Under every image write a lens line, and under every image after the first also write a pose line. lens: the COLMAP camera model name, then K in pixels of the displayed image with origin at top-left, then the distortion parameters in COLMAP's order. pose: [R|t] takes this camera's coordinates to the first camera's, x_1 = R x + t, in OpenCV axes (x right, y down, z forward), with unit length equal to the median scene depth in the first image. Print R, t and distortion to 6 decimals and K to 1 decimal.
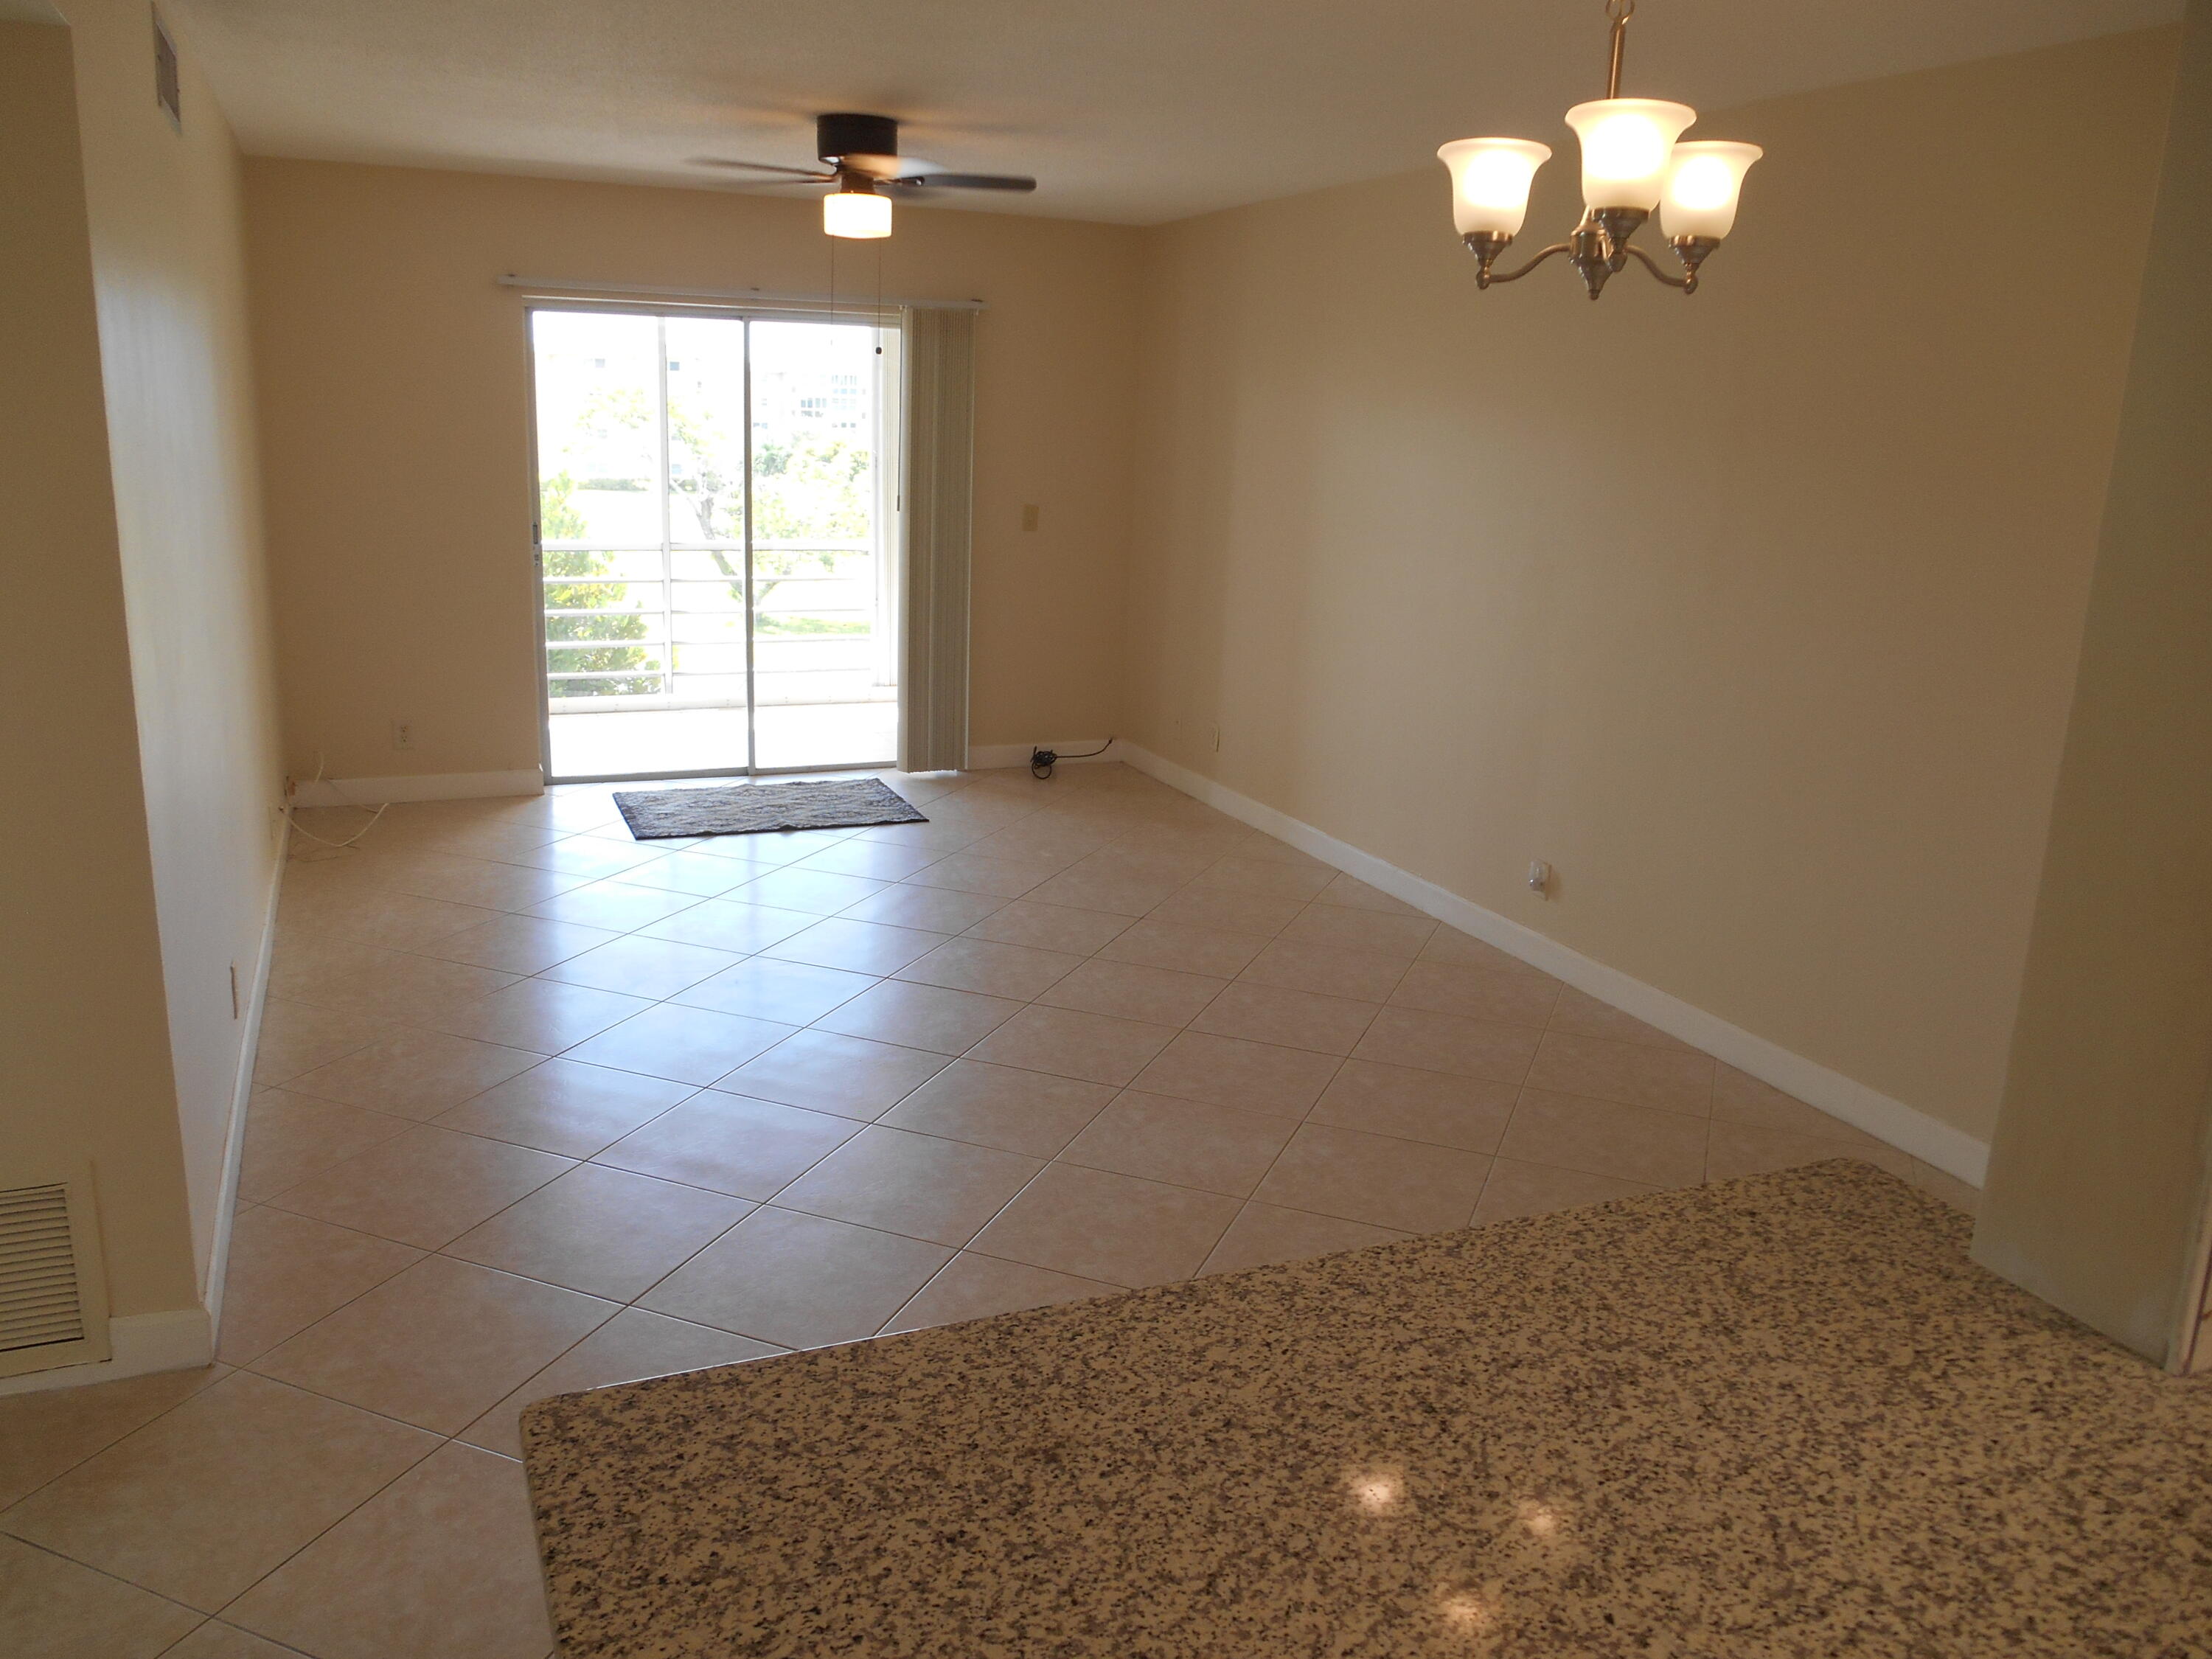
lens RADIAL K [[1687.4, 0, 1089.7], [0, 1687.4, 820.9], [0, 0, 1]] dist [-0.033326, 0.009235]
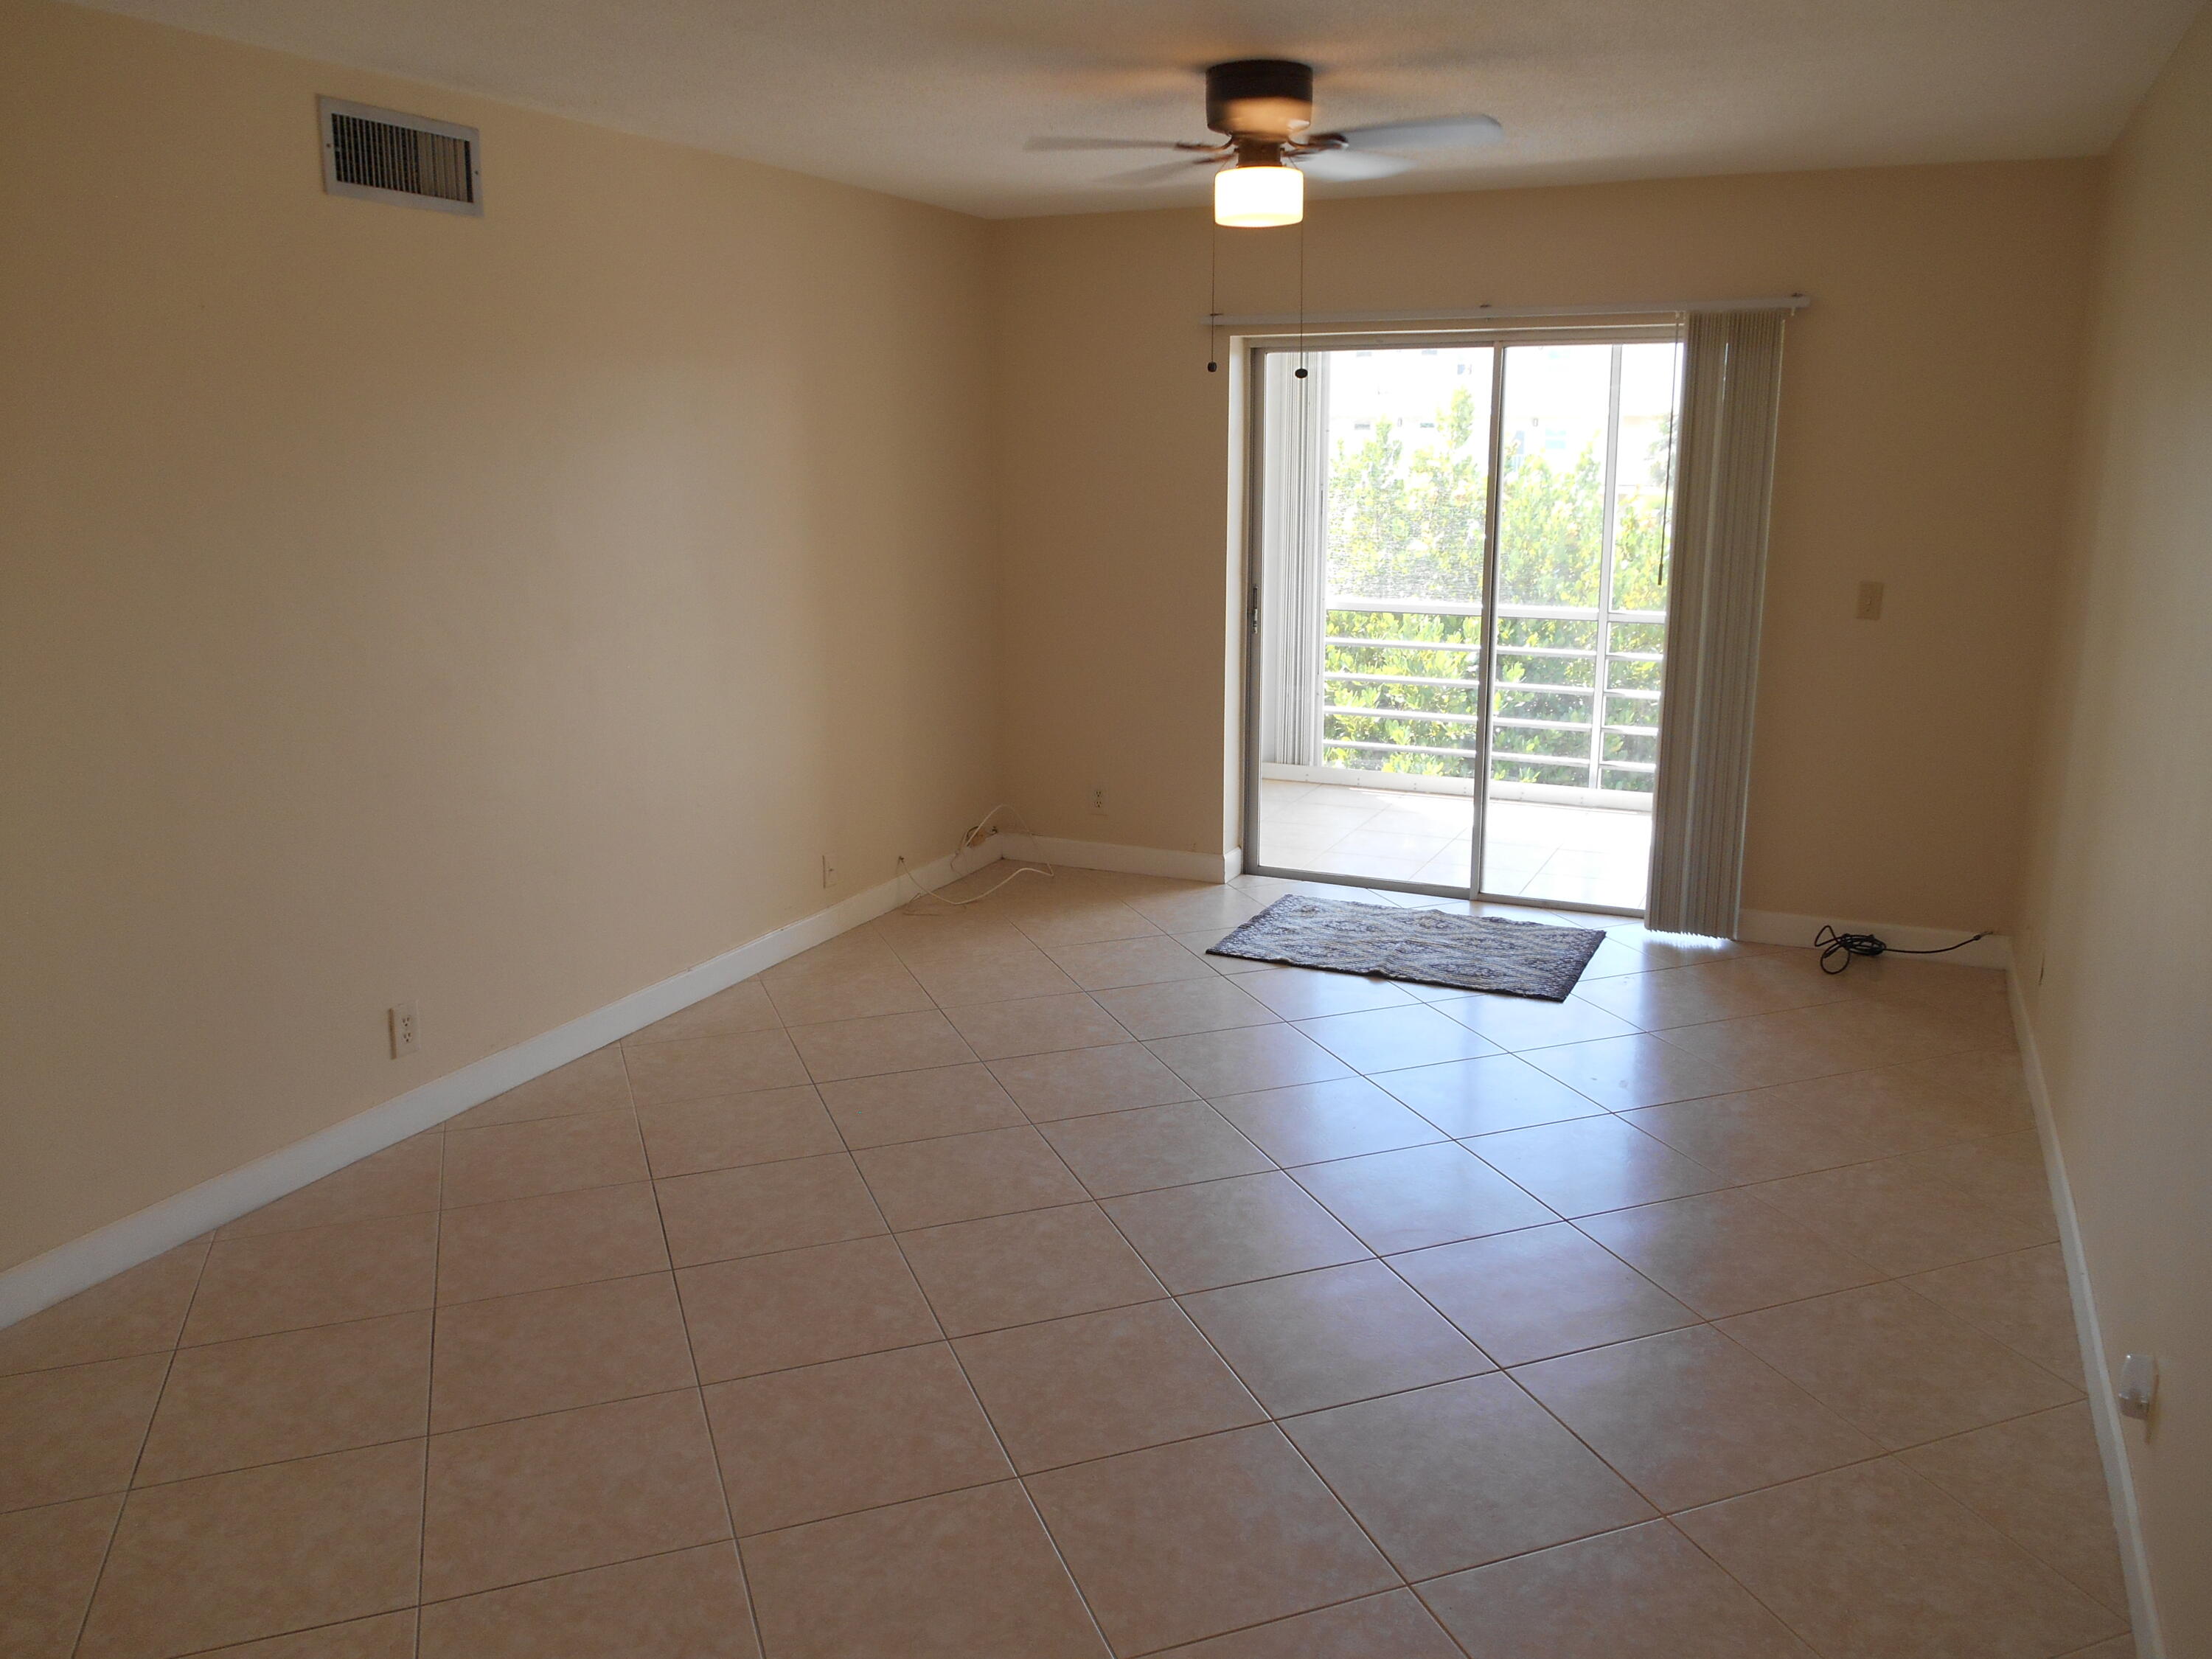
lens RADIAL K [[1687.4, 0, 1105.9], [0, 1687.4, 817.5], [0, 0, 1]] dist [-0.033326, 0.009235]
pose [[0.674041, 0.126591, -0.727766, 0.386791], [-0.152581, 0.987820, 0.030509, -0.092811], [0.722764, 0.090479, 0.685146, 0.441851]]
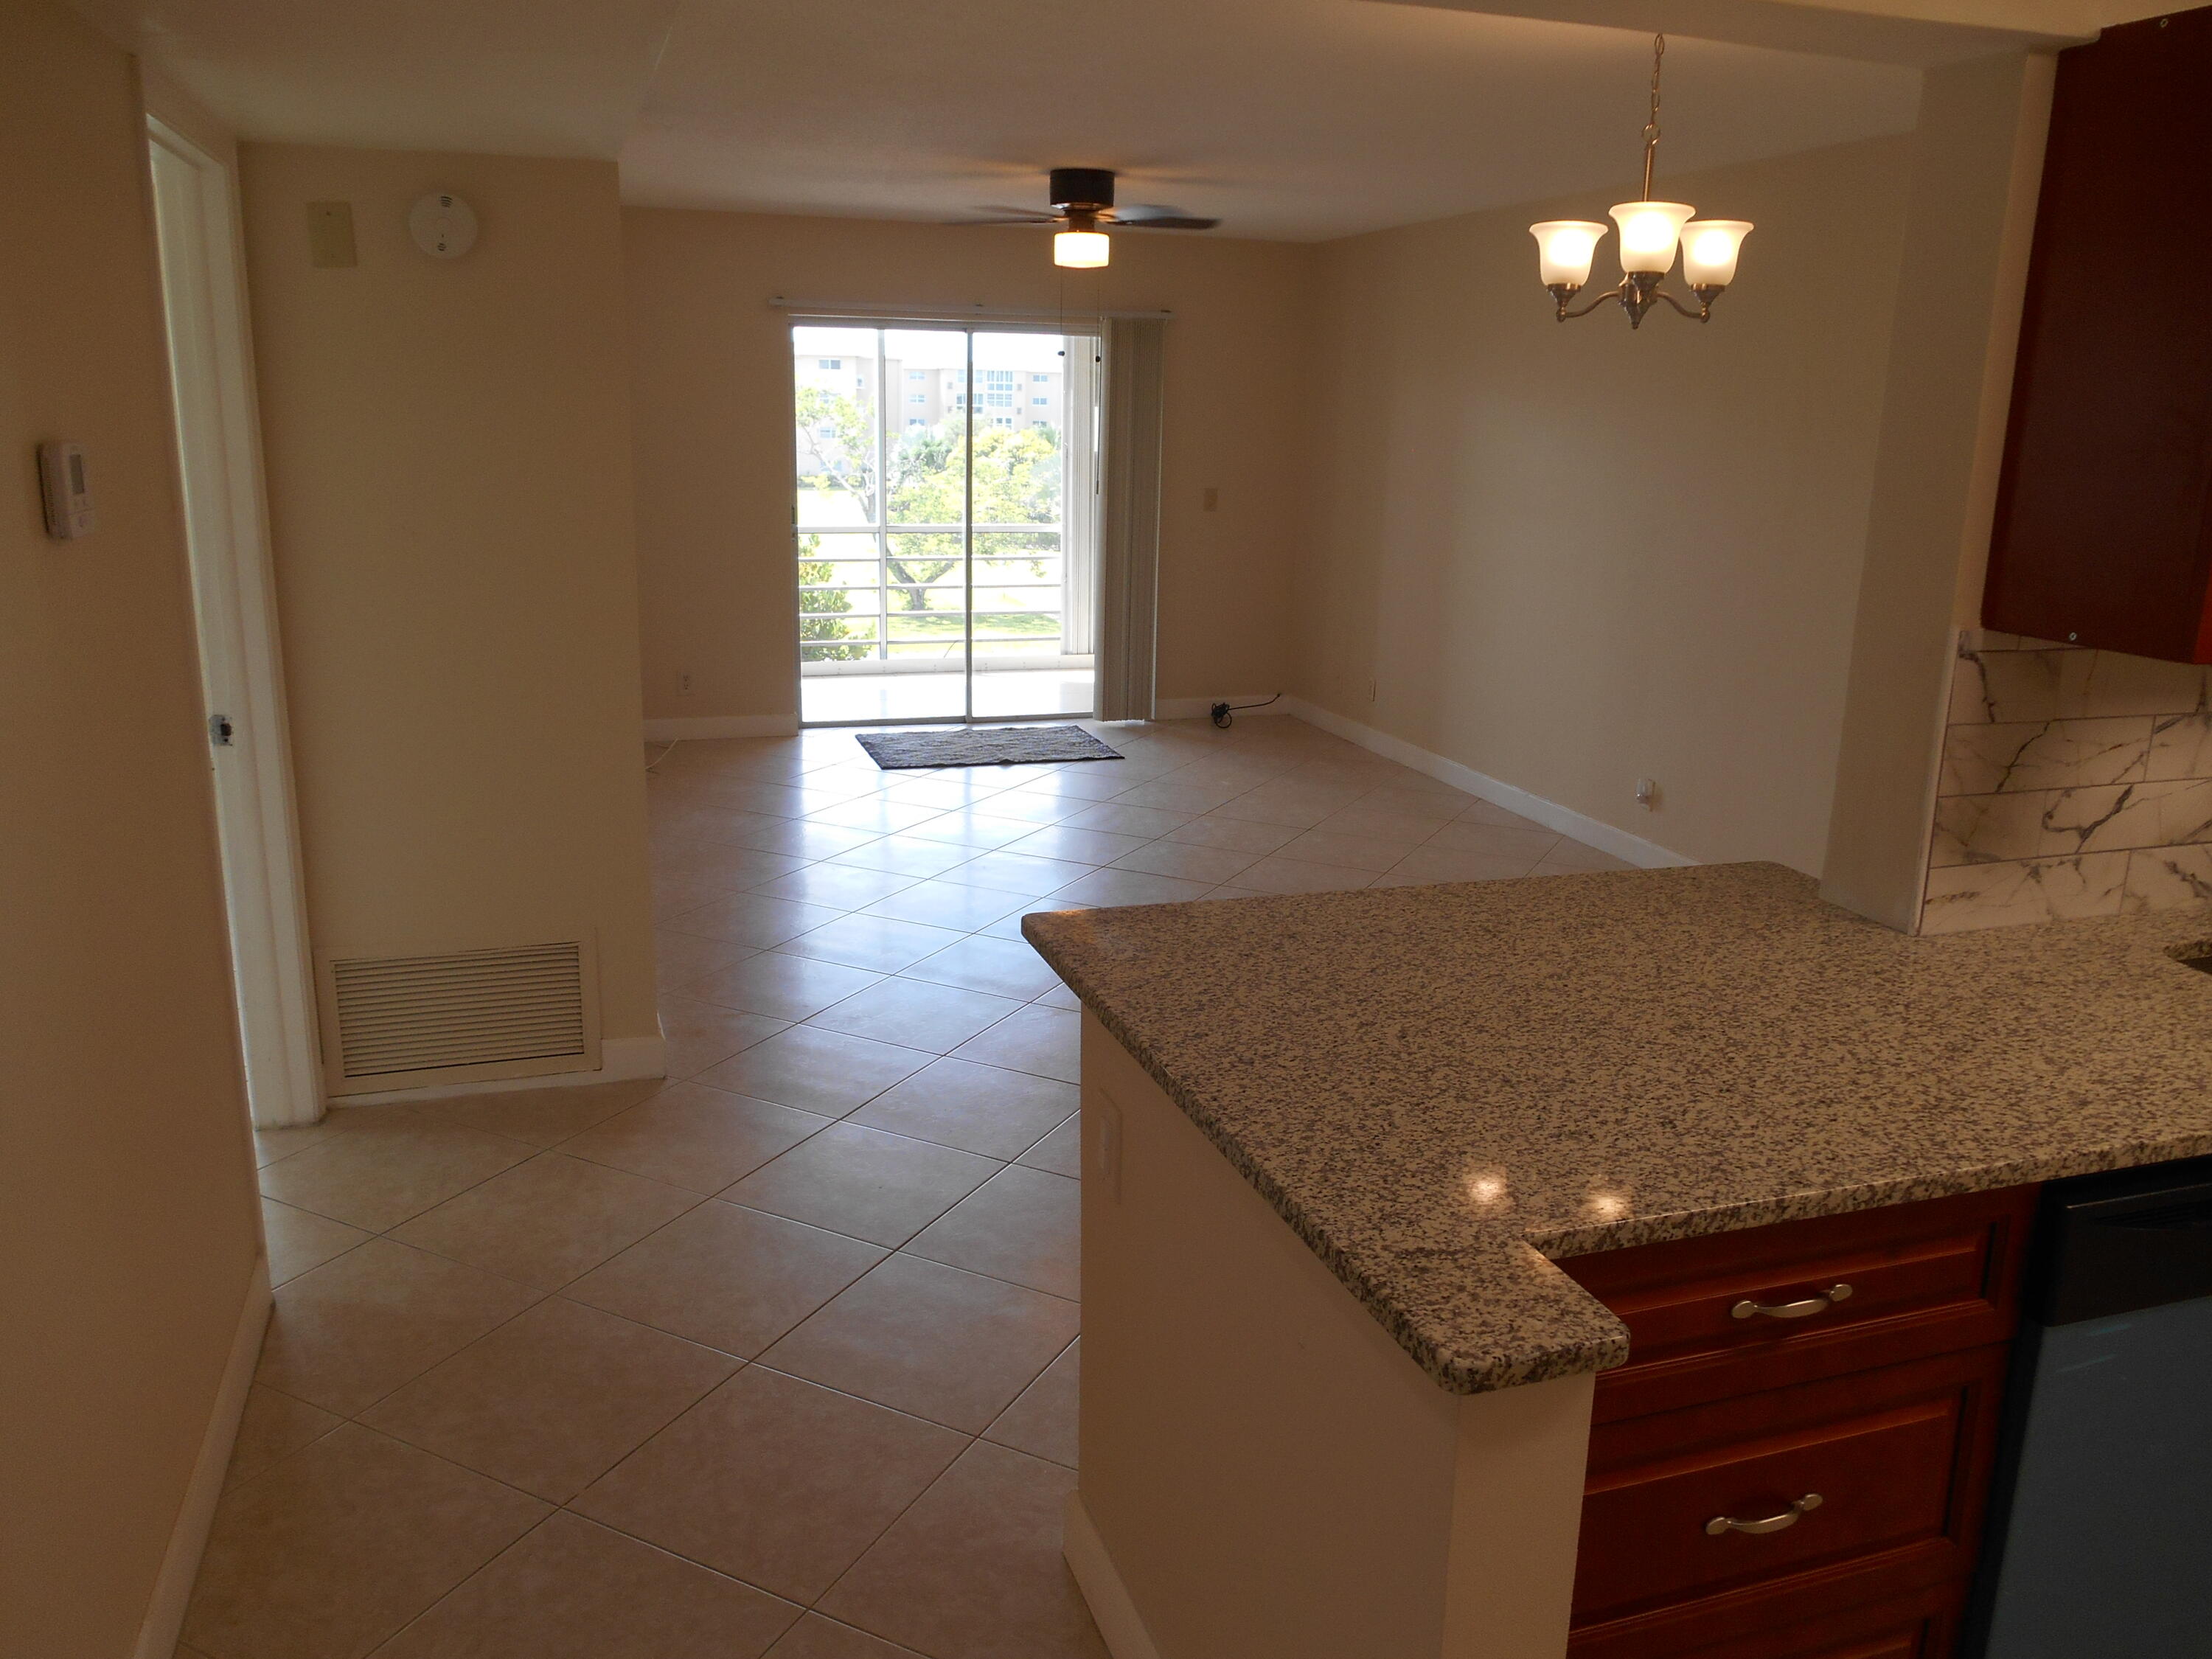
lens RADIAL K [[1687.4, 0, 1100.6], [0, 1687.4, 814.9], [0, 0, 1]] dist [-0.033326, 0.009235]
pose [[0.996472, 0.007208, -0.083612, -0.017719], [-0.007214, 0.999974, 0.000233, 0.050913], [0.083612, 0.000371, 0.996498, -0.216635]]
